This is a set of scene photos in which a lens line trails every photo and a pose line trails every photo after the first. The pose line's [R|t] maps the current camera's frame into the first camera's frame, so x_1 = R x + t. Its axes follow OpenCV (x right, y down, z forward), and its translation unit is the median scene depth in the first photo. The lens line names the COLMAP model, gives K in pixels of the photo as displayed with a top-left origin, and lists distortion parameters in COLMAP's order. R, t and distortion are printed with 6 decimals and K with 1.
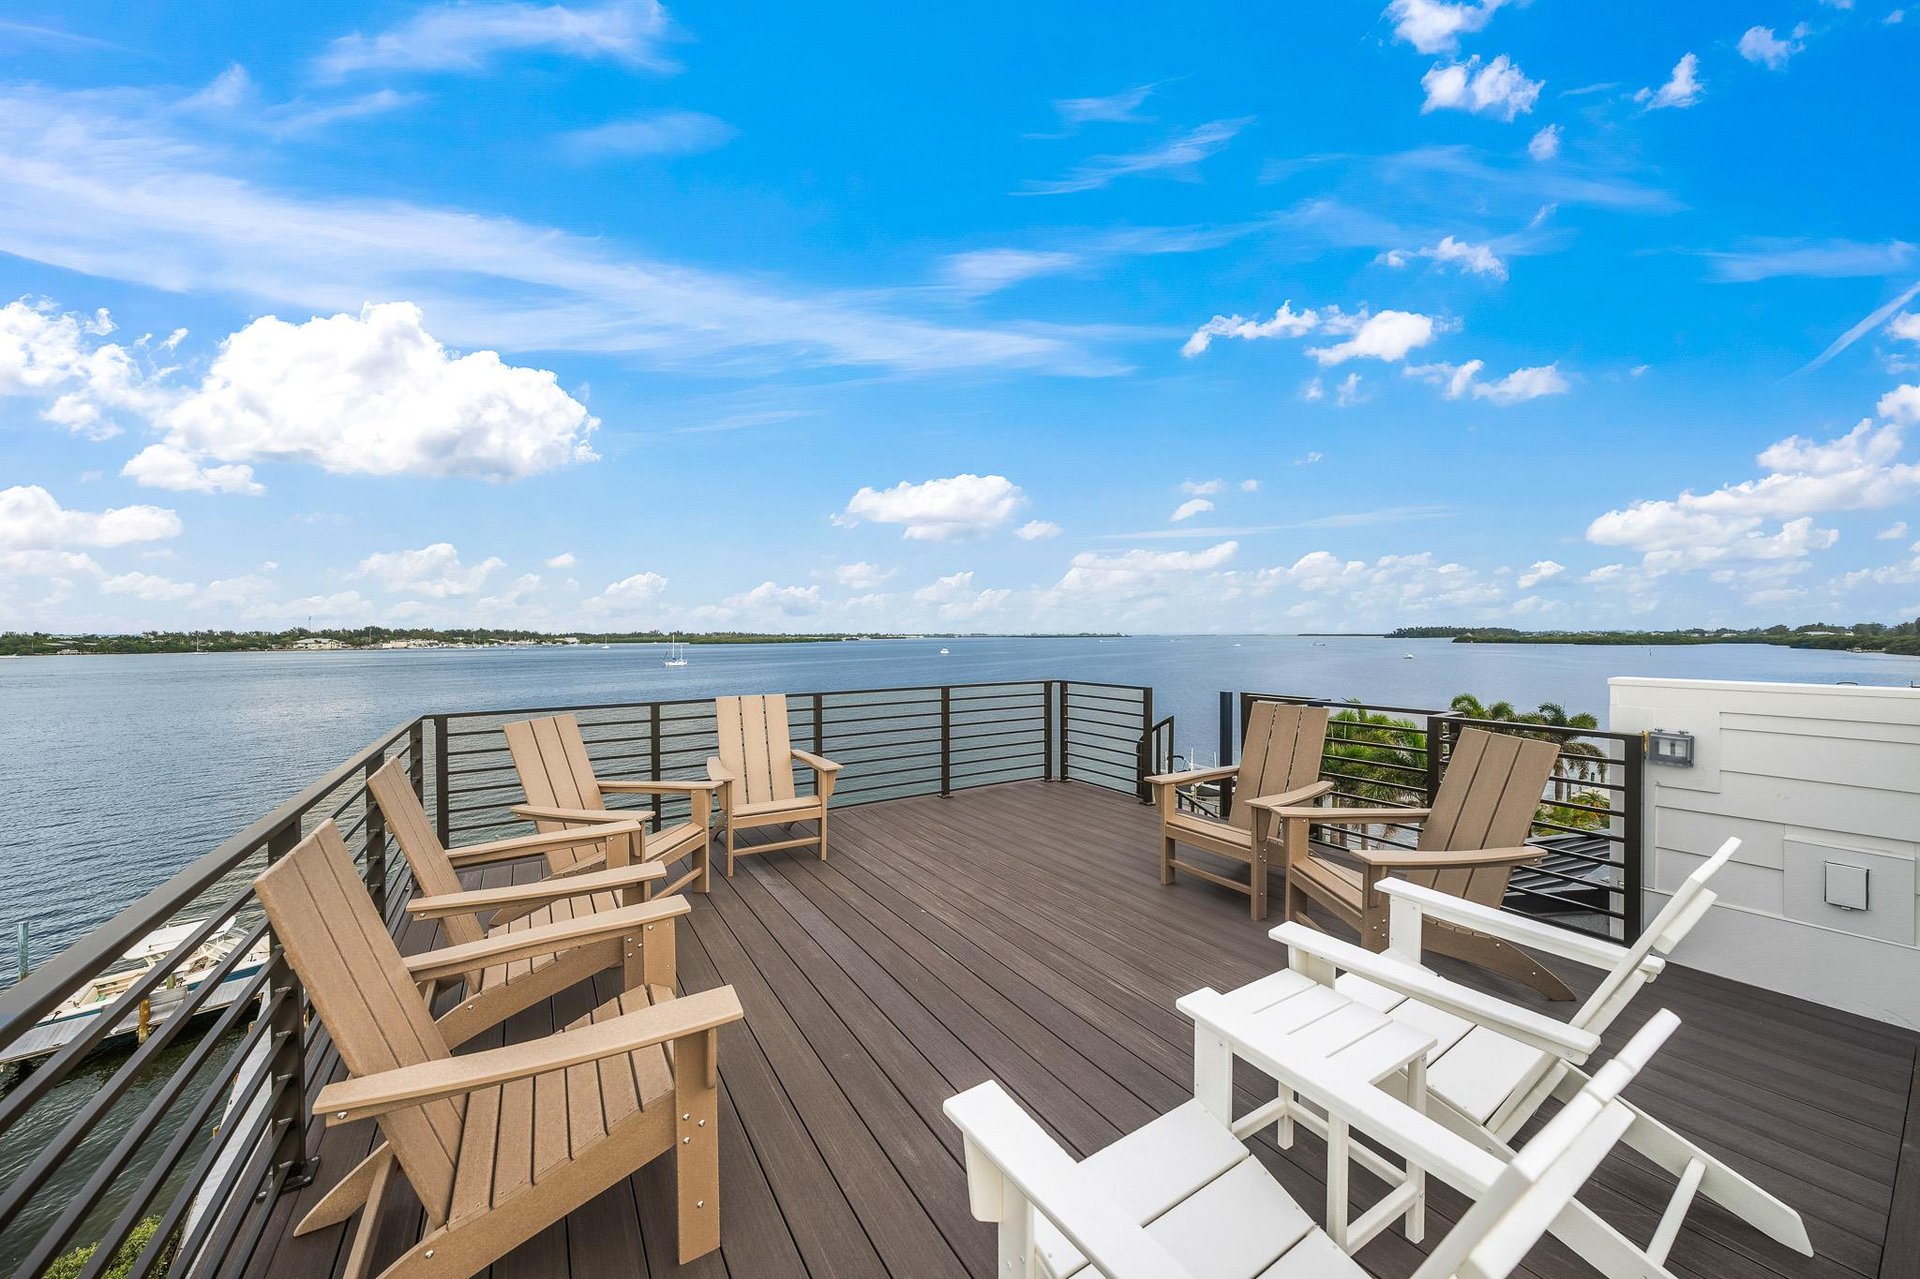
lens RADIAL K [[829.5, 0, 960.0], [0, 829.5, 639.5], [0, 0, 1]] dist [0.001361, 0.000490]
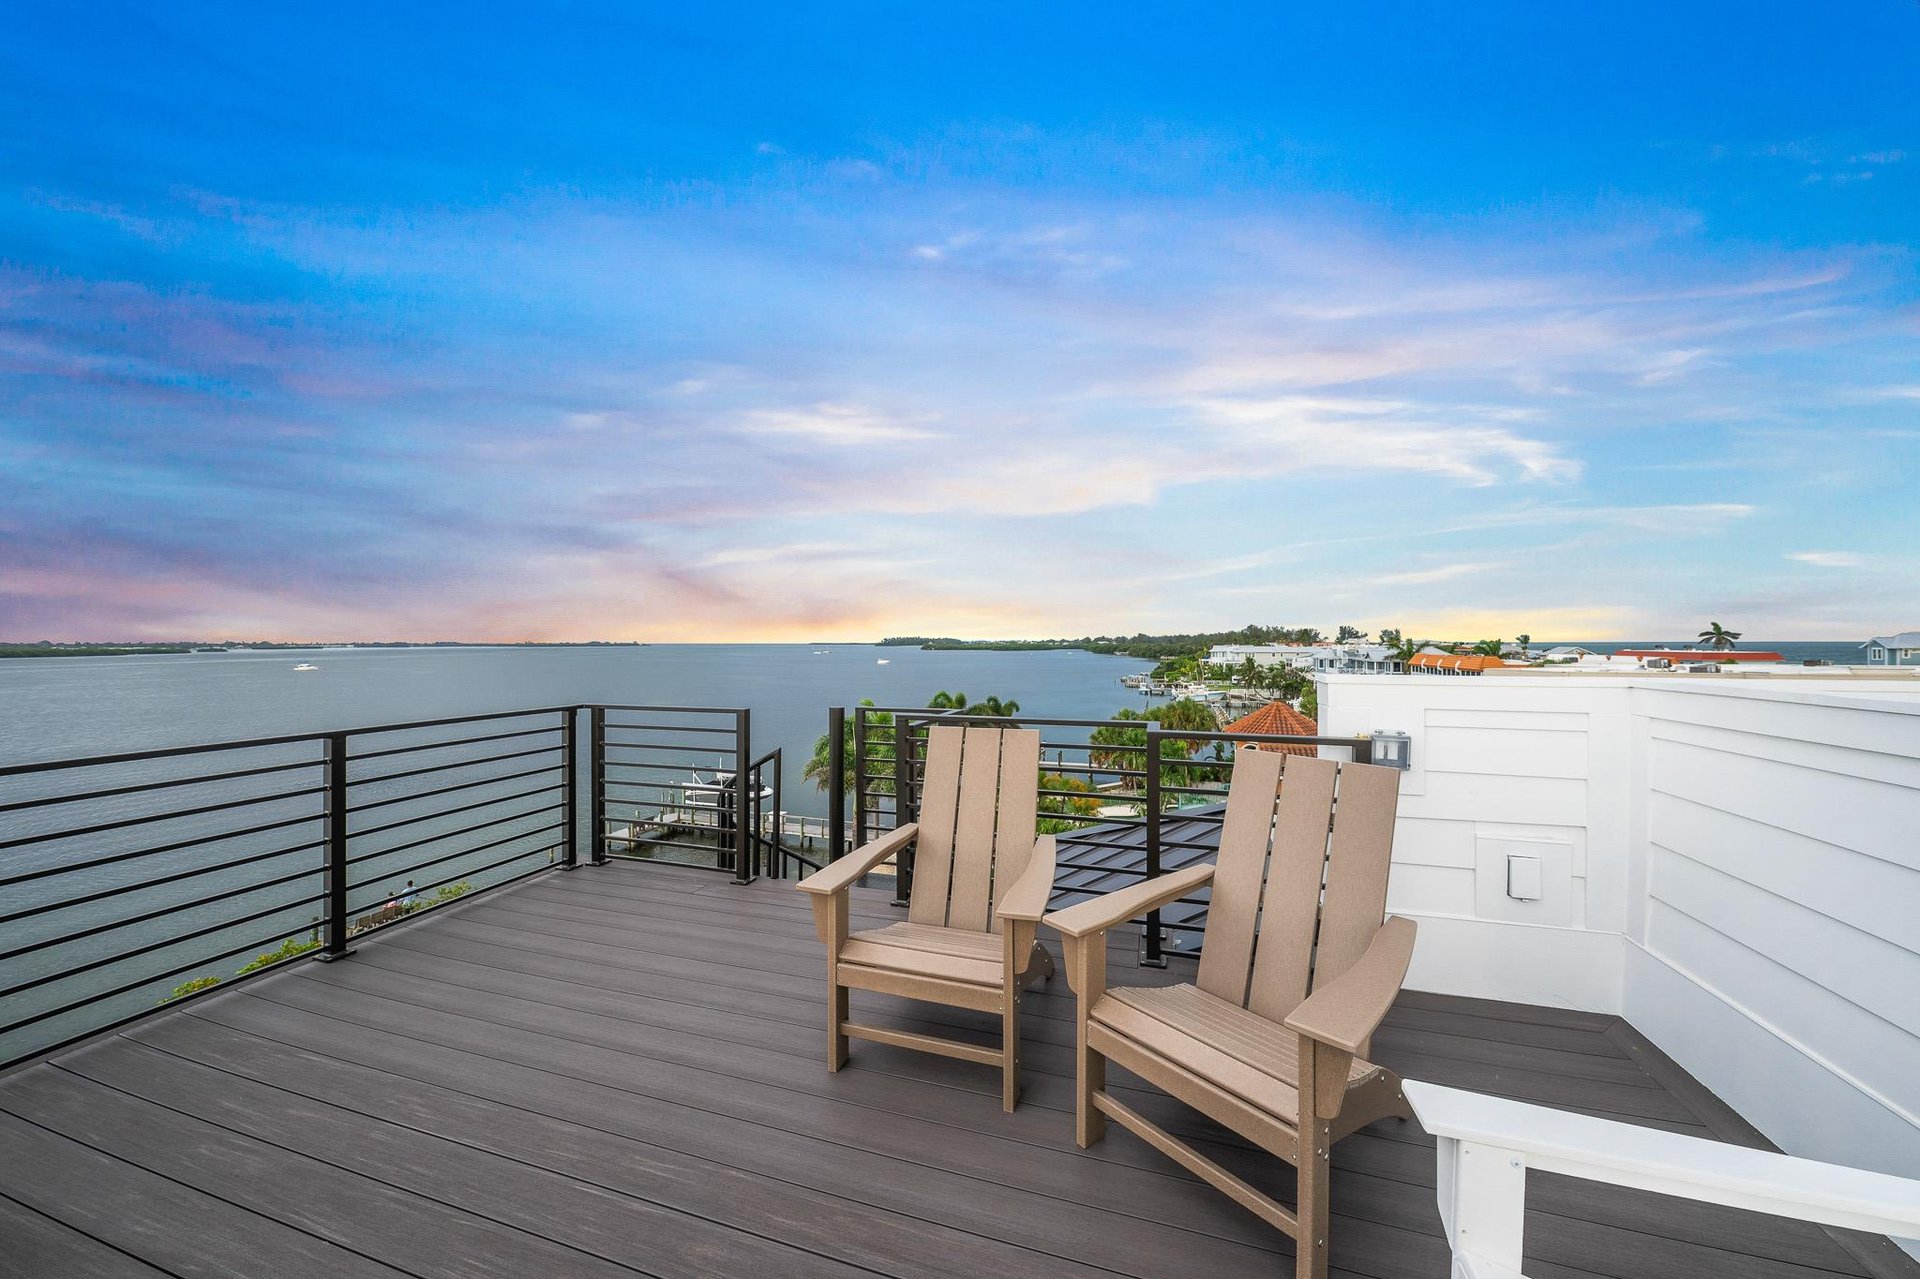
lens RADIAL K [[677.4, 0, 960.0], [0, 677.4, 639.5], [0, 0, 1]] dist [0.000348, 0.000119]
pose [[0.790545, 0.001381, 0.612403, 0.026603], [0.009276, 0.999856, -0.014230, 0.009668], [-0.612334, 0.016930, 0.790418, 0.423255]]
